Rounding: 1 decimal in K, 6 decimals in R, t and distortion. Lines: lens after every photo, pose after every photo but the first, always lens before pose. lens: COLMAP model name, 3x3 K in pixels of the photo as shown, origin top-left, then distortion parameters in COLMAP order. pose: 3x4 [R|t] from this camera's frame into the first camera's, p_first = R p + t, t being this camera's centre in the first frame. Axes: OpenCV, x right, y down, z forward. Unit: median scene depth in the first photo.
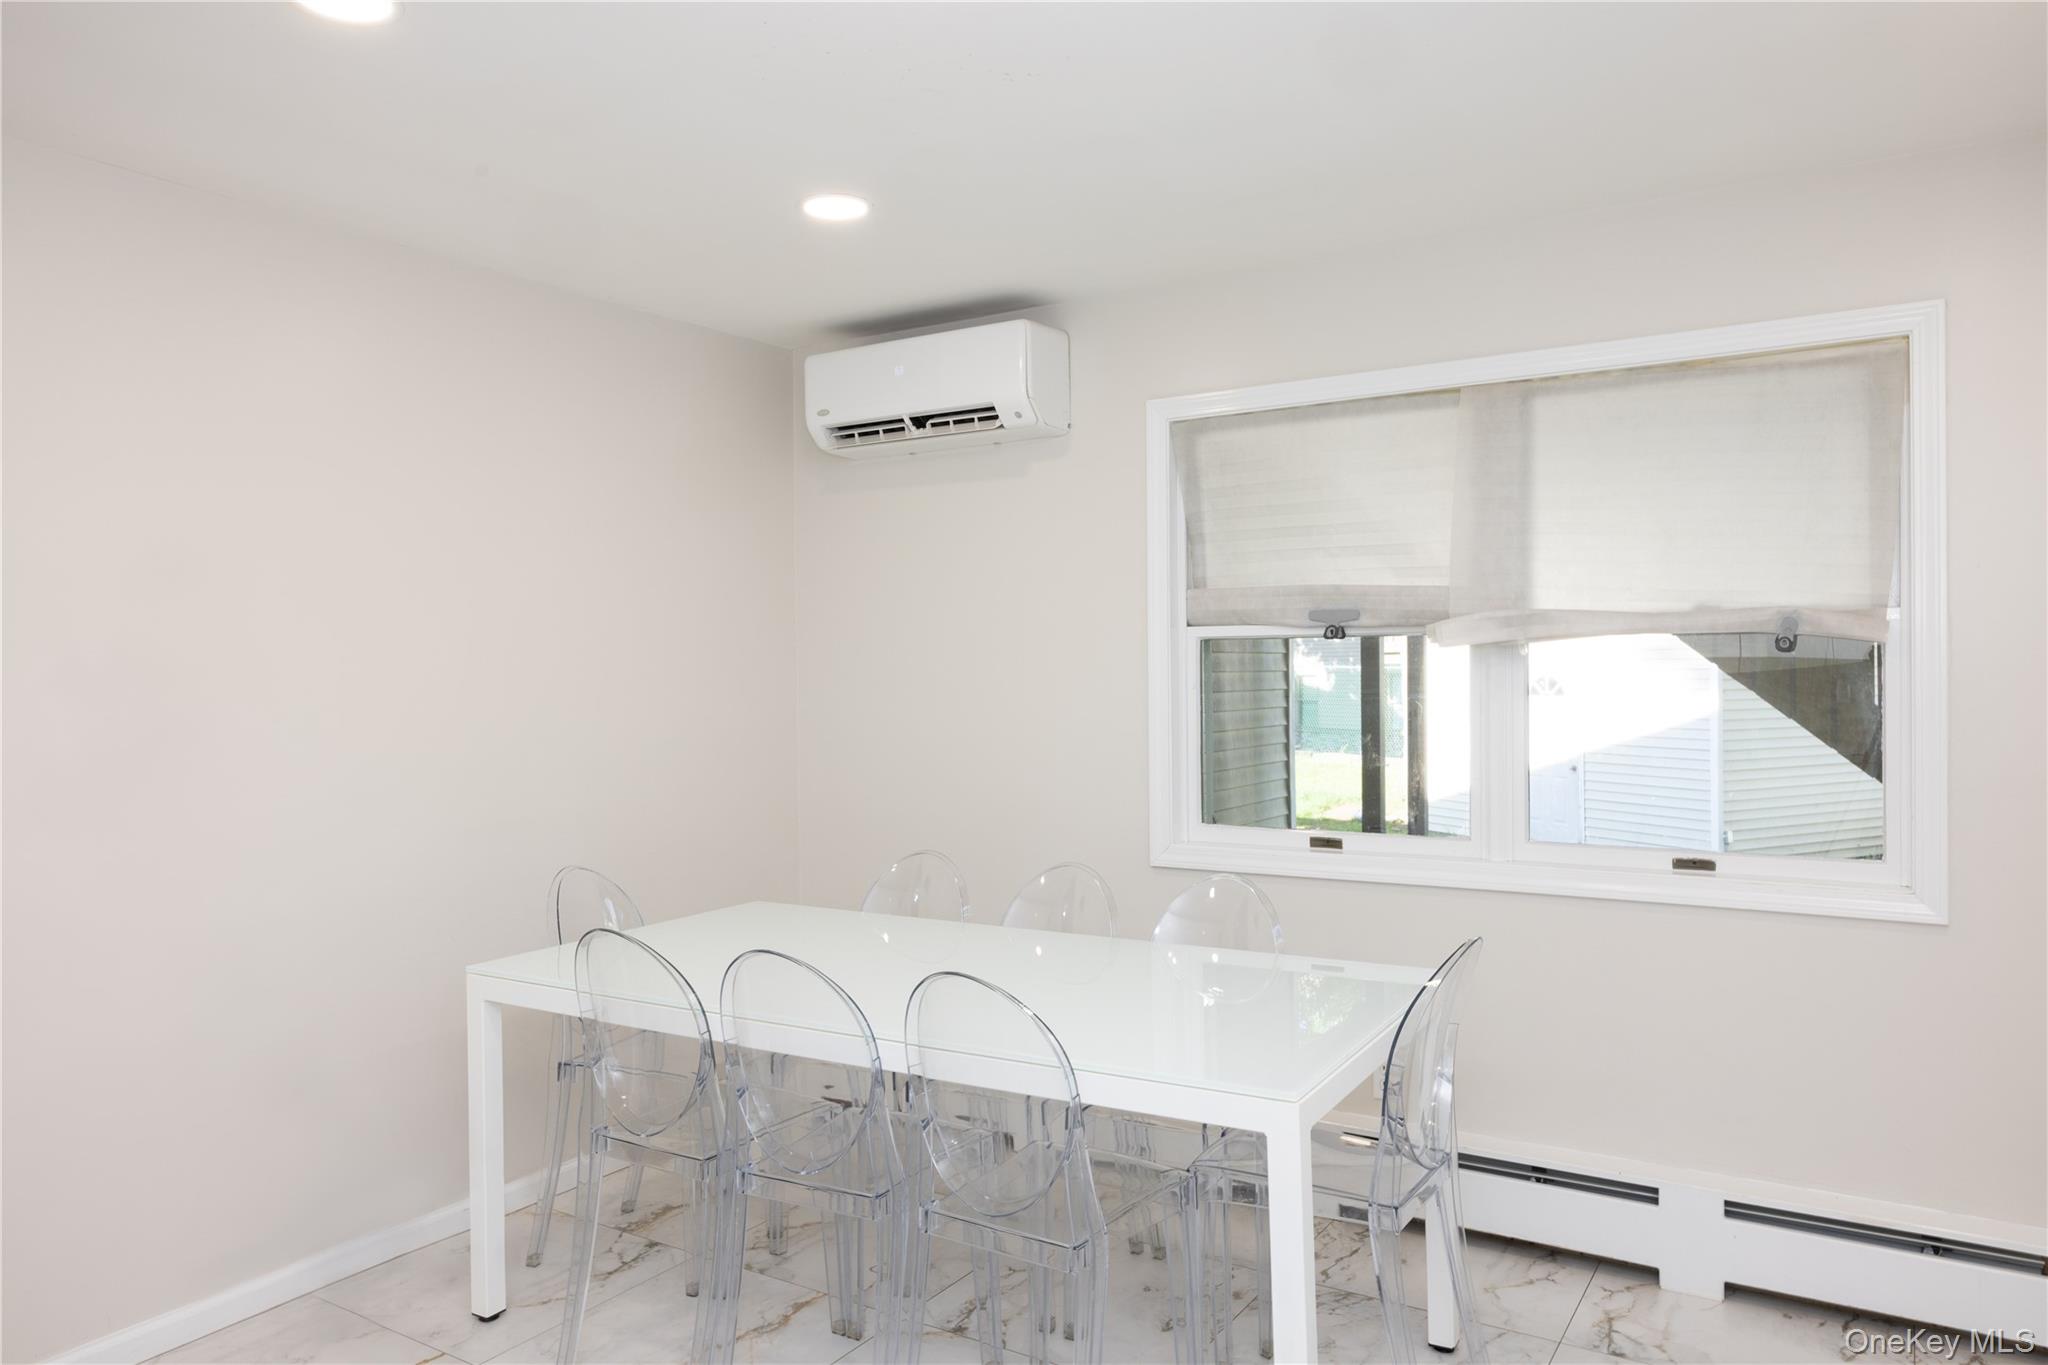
lens RADIAL K [[1365.8, 0, 1024.0], [0, 1365.8, 682.5], [0, 0, 1]] dist [-0.007688, 0.002795]
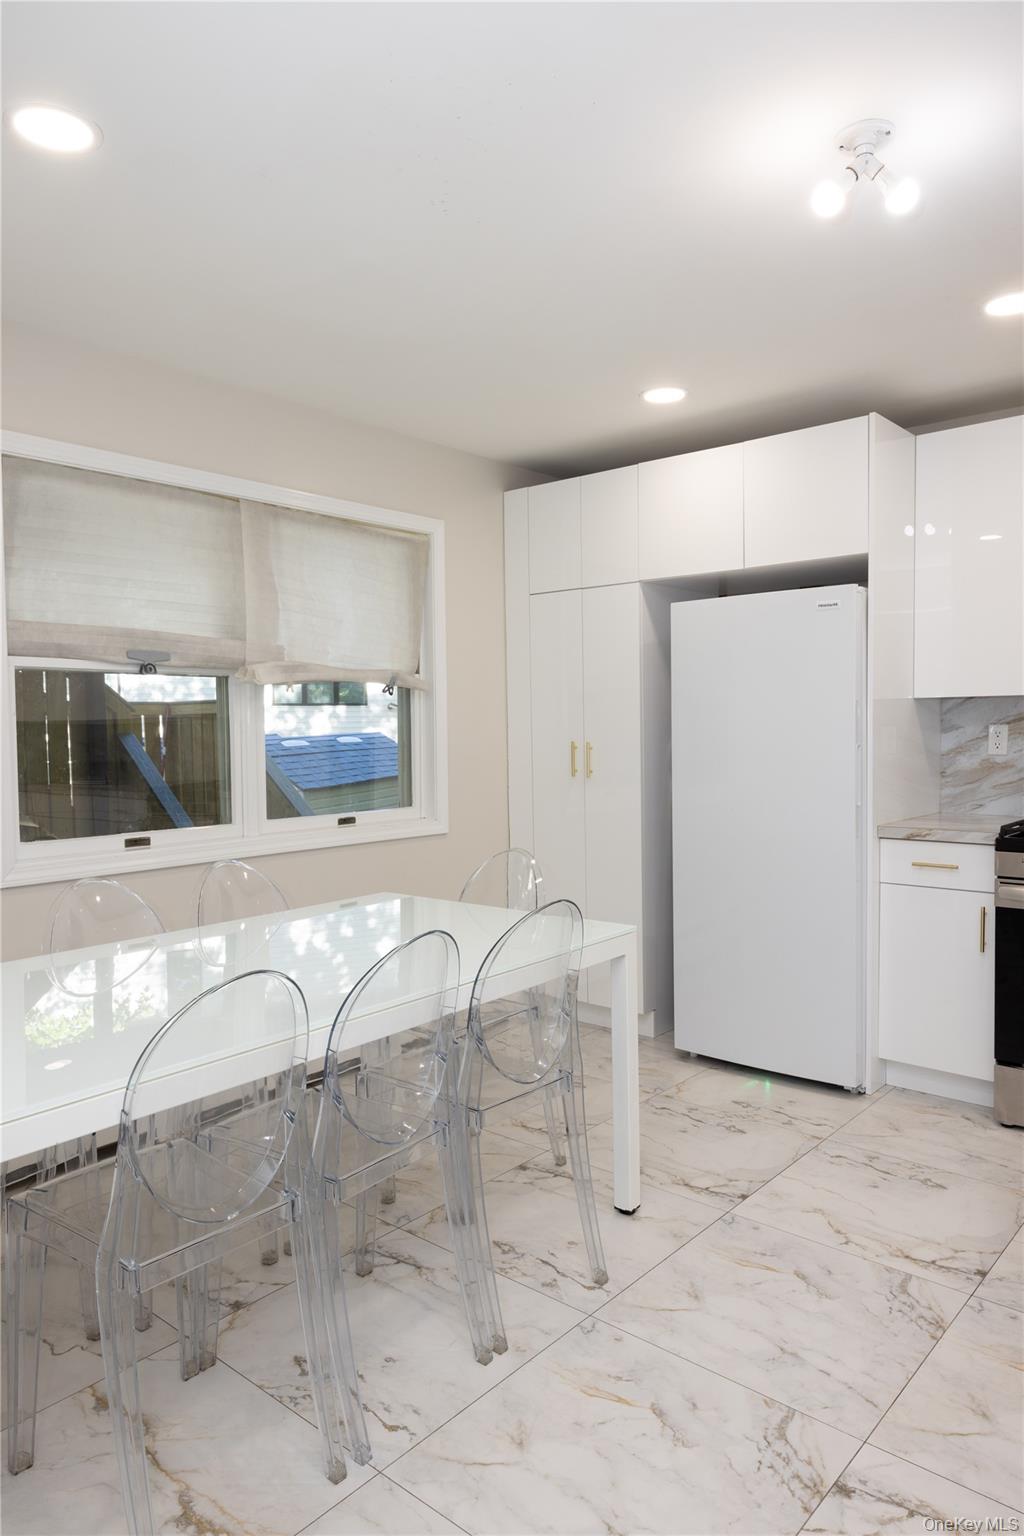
lens RADIAL K [[1024.4, 0, 512.0], [0, 1024.4, 768.0], [0, 0, 1]] dist [-0.007688, 0.002795]
pose [[0.141568, -0.037360, 0.989223, -0.652176], [0.006861, 0.999301, 0.036759, 0.020694], [-0.989905, 0.001584, 0.141725, 0.552727]]
